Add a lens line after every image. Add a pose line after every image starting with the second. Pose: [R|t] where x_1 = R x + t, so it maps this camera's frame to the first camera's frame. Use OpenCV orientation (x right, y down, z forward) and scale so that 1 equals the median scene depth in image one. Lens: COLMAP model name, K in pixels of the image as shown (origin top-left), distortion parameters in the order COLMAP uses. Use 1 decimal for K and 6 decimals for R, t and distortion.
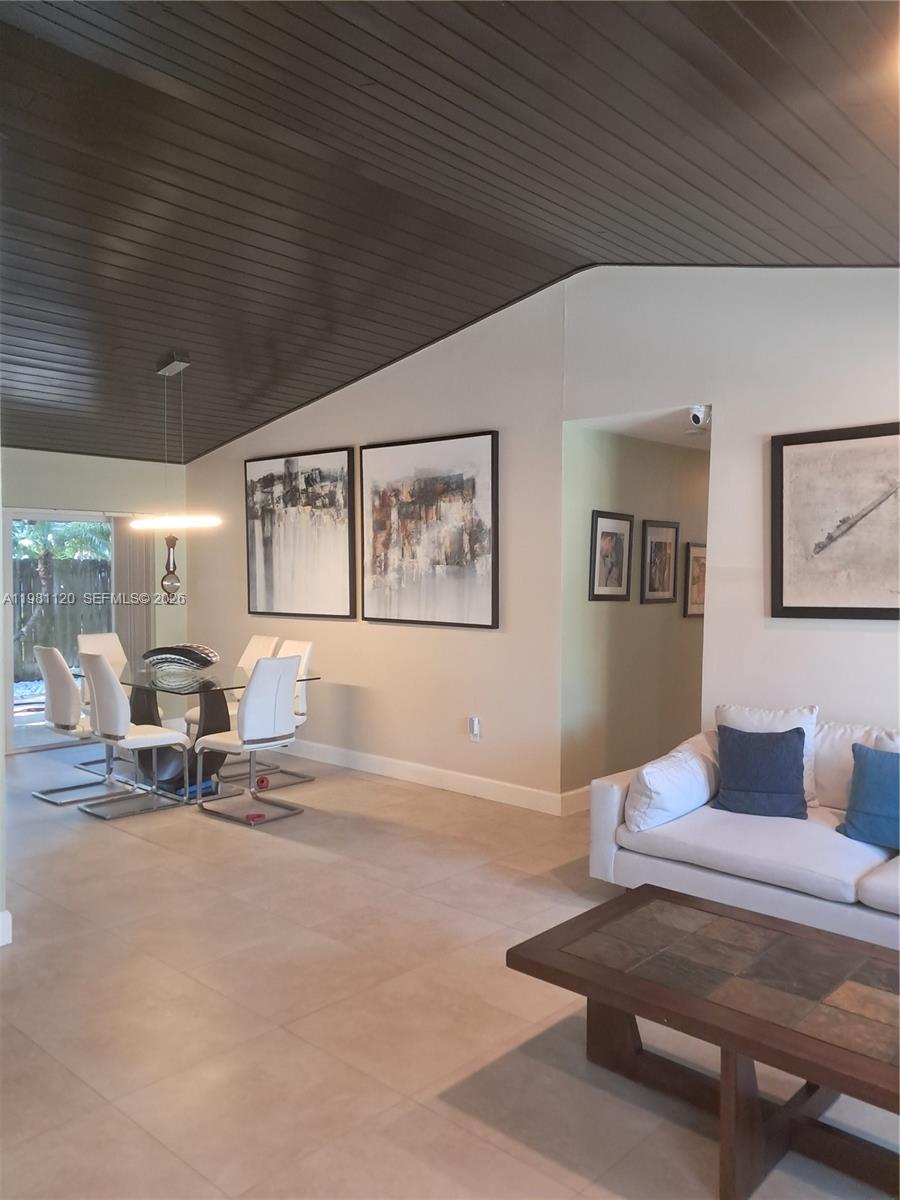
lens RADIAL K [[950.1, 0, 465.1], [0, 950.1, 603.9], [0, 0, 1]] dist [0.026563, -0.002714]
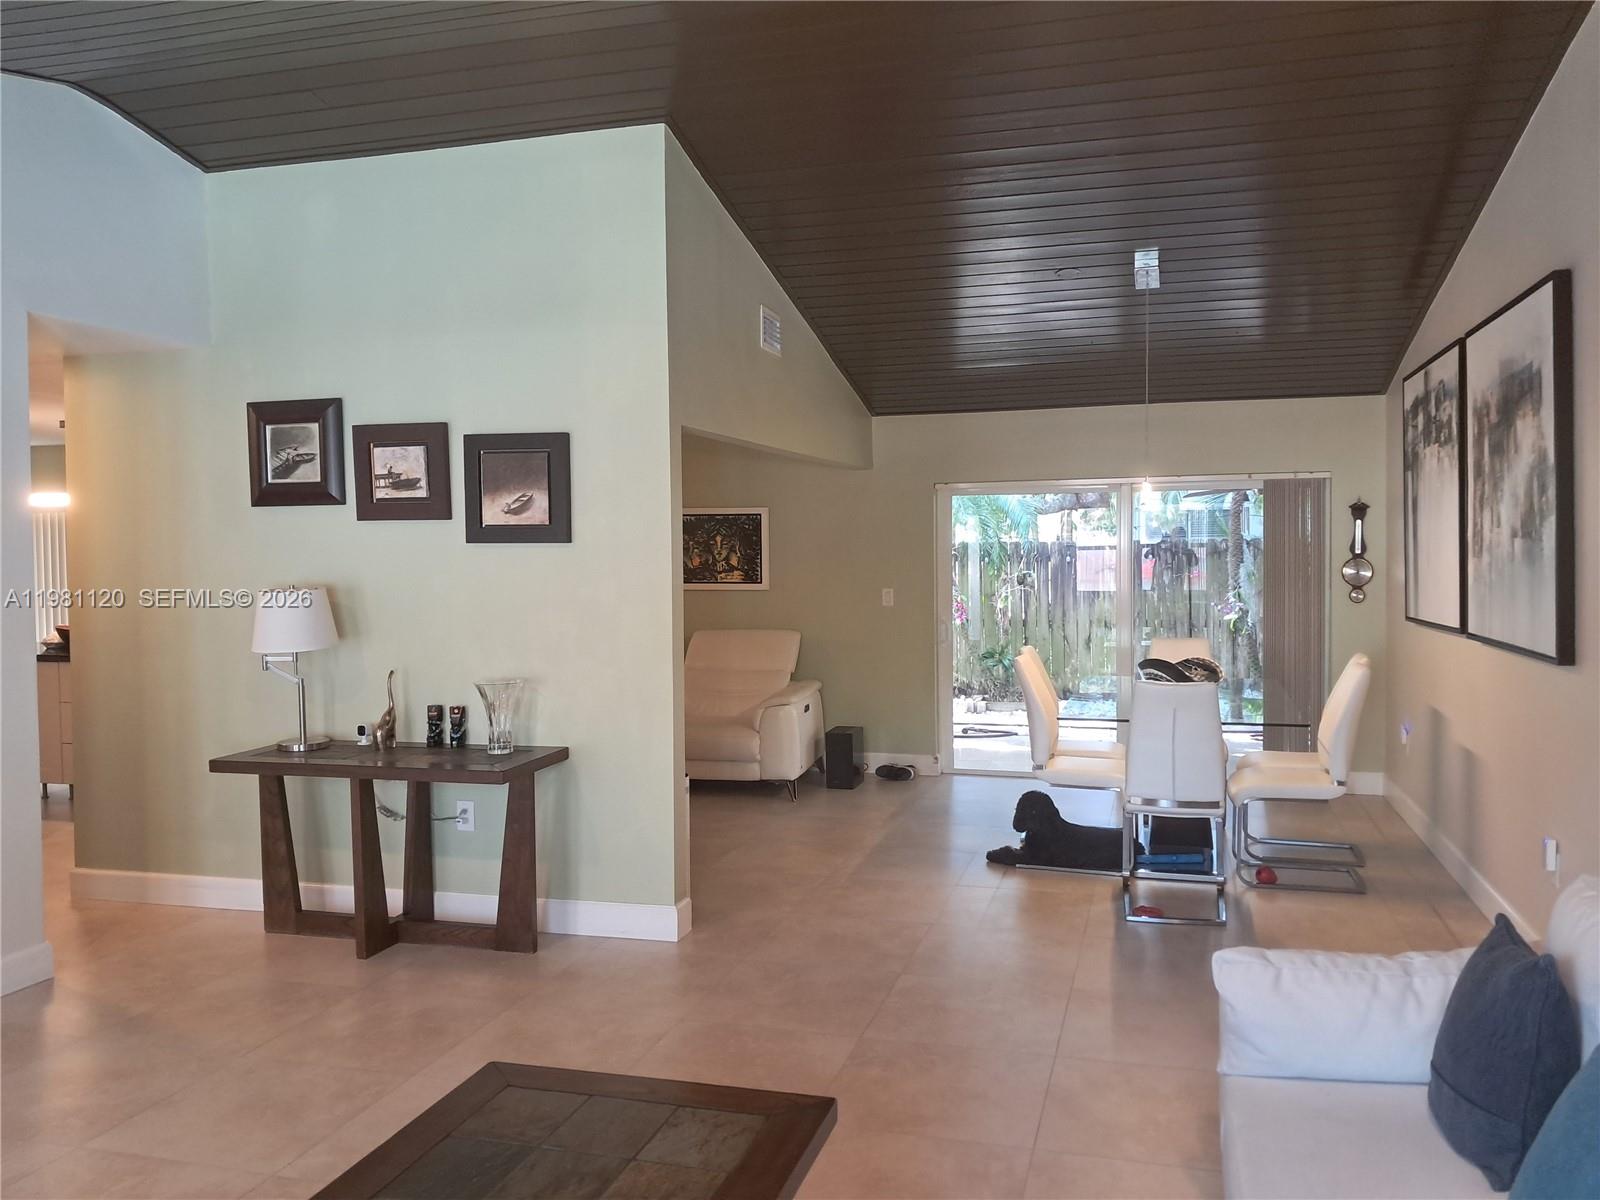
lens RADIAL K [[1266.8, 0, 797.4], [0, 1266.8, 558.2], [0, 0, 1]] dist [0.026563, -0.002714]
pose [[0.430254, 0.000328, -0.902708, 0.453885], [-0.032799, 0.999345, -0.015269, -0.005971], [0.902112, 0.036178, 0.429983, 0.342924]]
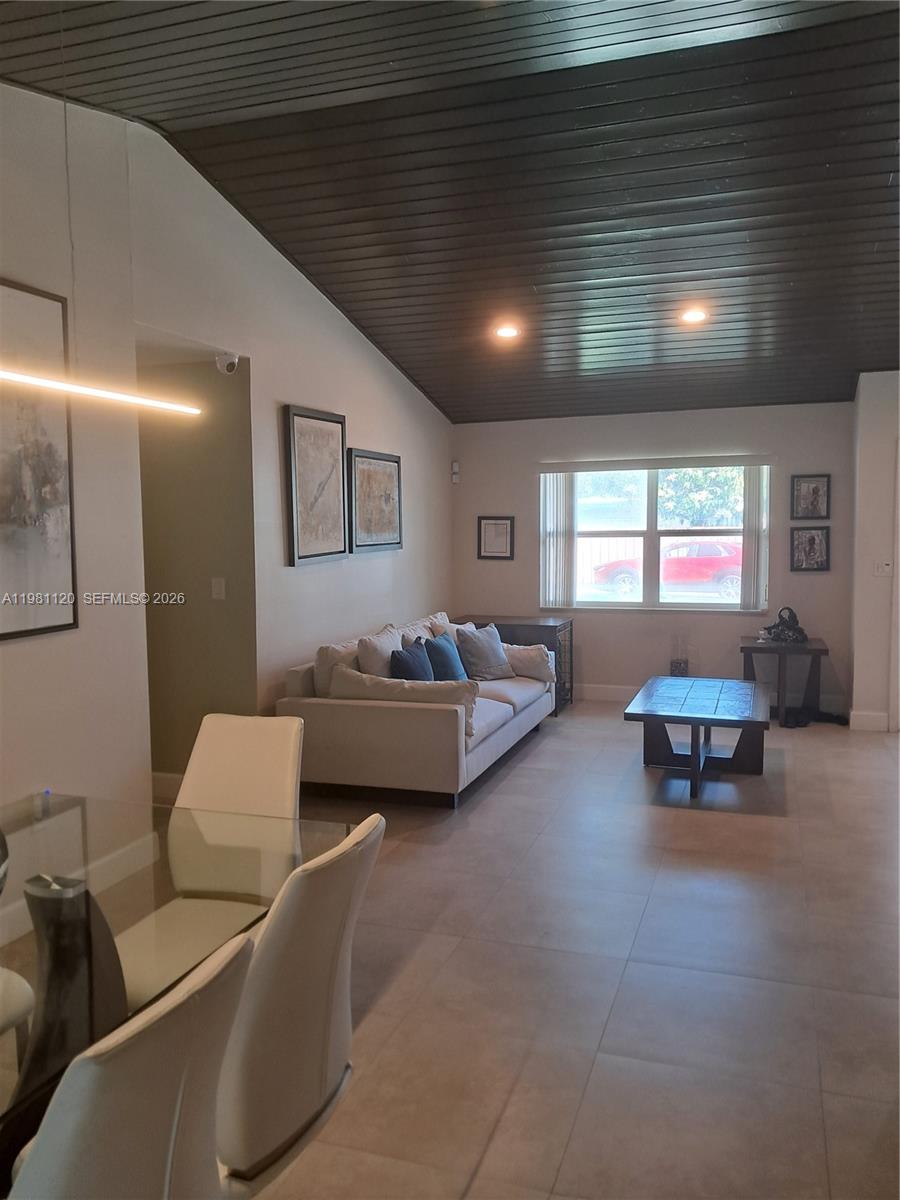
lens RADIAL K [[940.7, 0, 447.6], [0, 940.7, 608.7], [0, 0, 1]] dist [0.105668, -0.006494]
pose [[-0.392647, -0.083808, 0.915863, -0.614841], [0.049510, 0.992469, 0.112044, -0.041966], [-0.918356, 0.089338, -0.385541, 0.997919]]
